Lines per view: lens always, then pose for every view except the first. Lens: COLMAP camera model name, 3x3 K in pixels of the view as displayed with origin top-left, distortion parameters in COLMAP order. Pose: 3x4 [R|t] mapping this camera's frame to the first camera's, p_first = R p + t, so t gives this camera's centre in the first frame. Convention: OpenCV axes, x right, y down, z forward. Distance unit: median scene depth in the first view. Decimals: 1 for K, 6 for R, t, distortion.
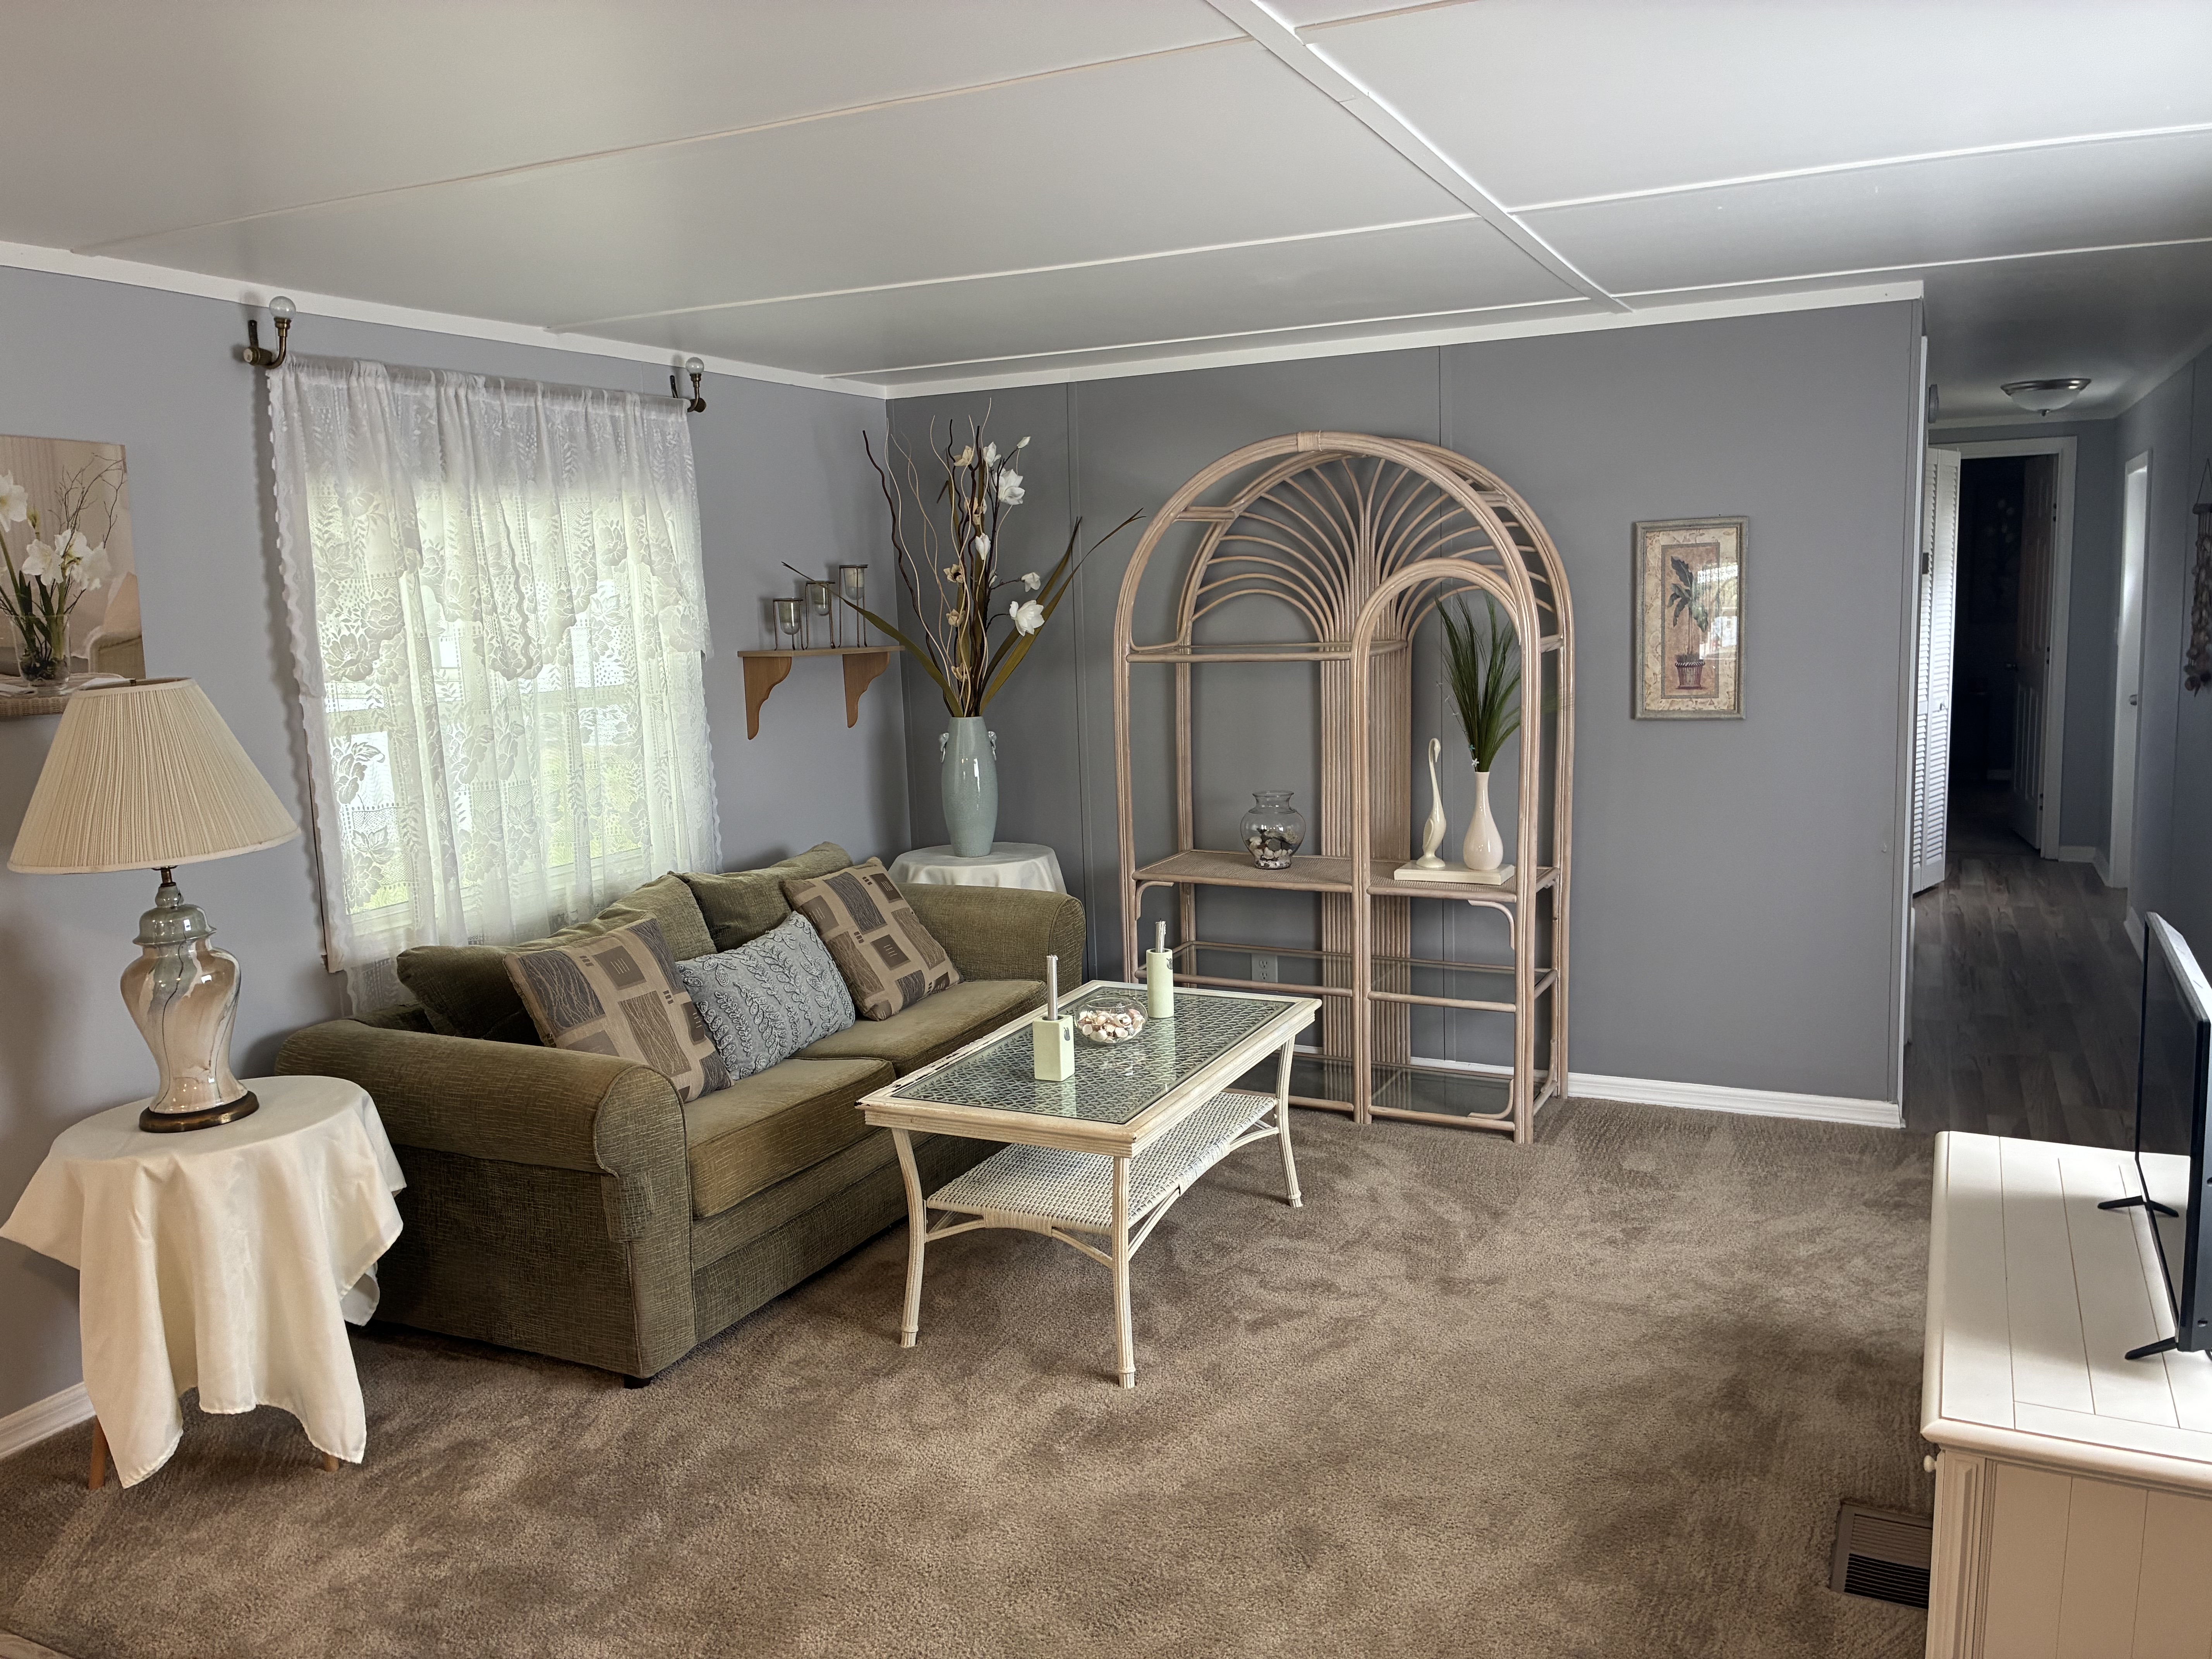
lens RADIAL K [[1668.9, 0, 1064.3], [0, 1668.9, 815.4], [0, 0, 1]] dist [0.059951, -0.086253]
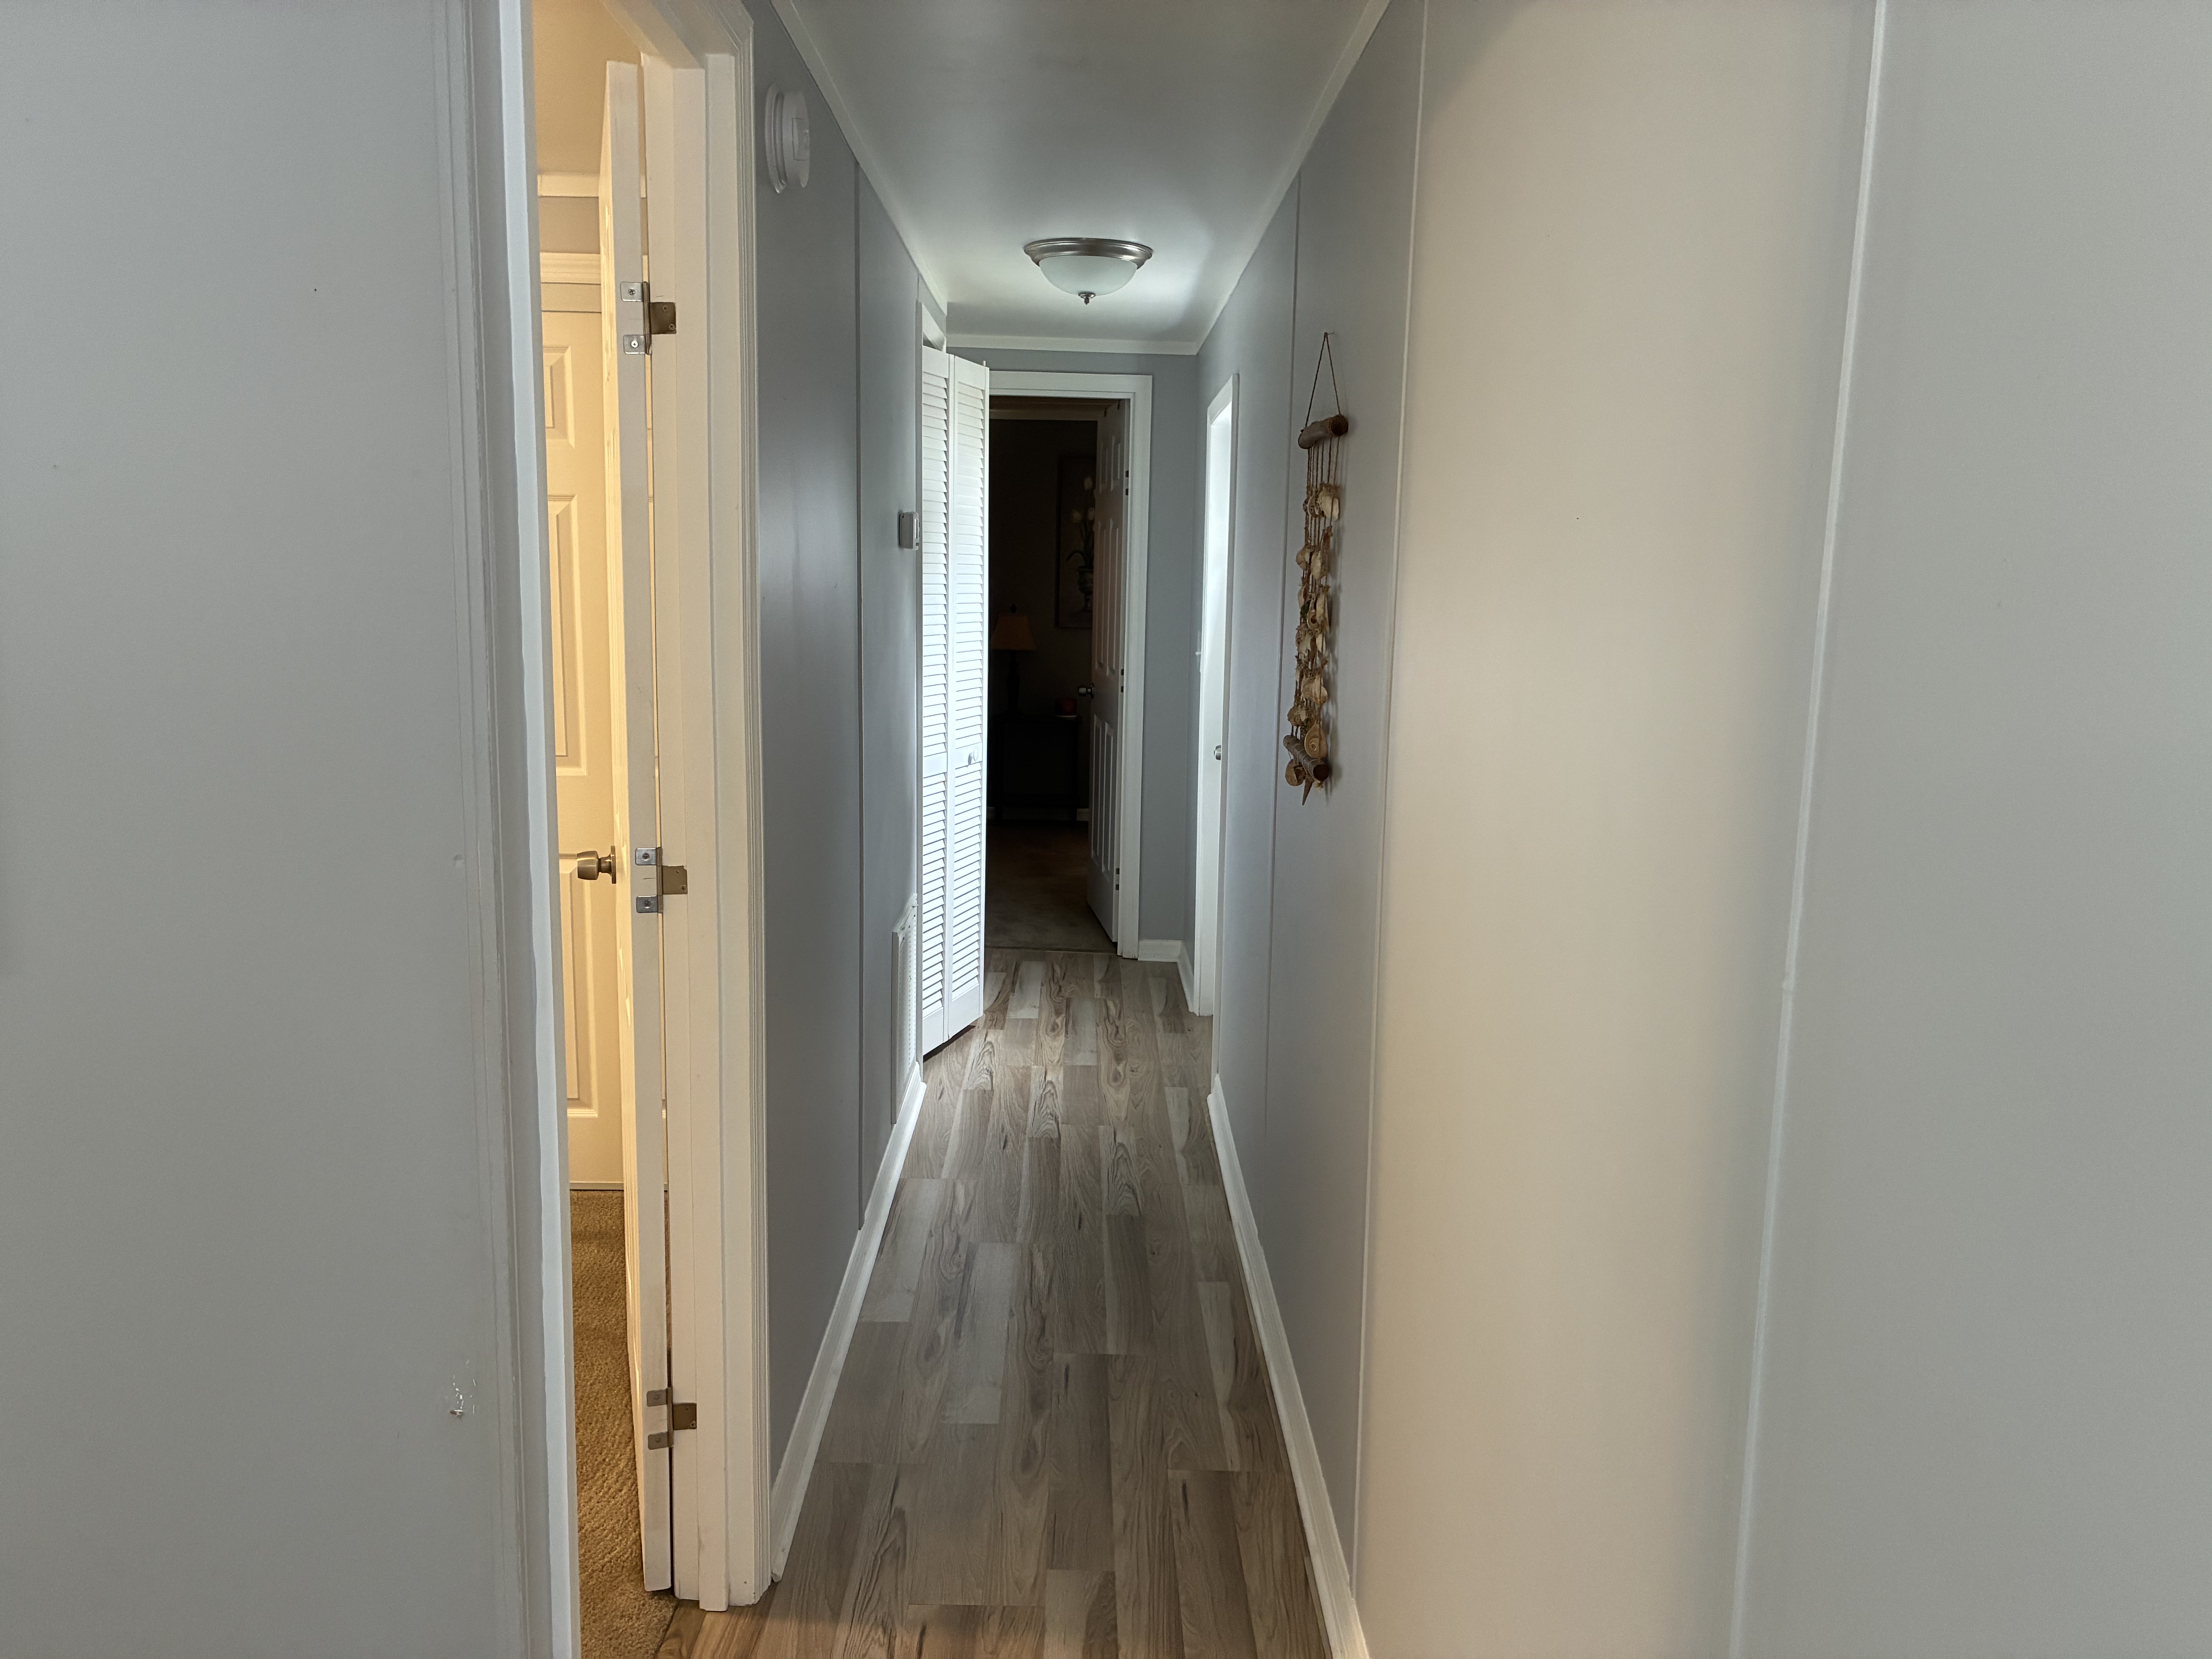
lens RADIAL K [[1668.9, 0, 1064.3], [0, 1668.9, 815.4], [0, 0, 1]] dist [0.059951, -0.086253]
pose [[0.896064, -0.016958, 0.443601, 0.265382], [0.011430, 0.999820, 0.015133, -0.052572], [-0.443778, -0.008489, 0.896097, 0.402490]]
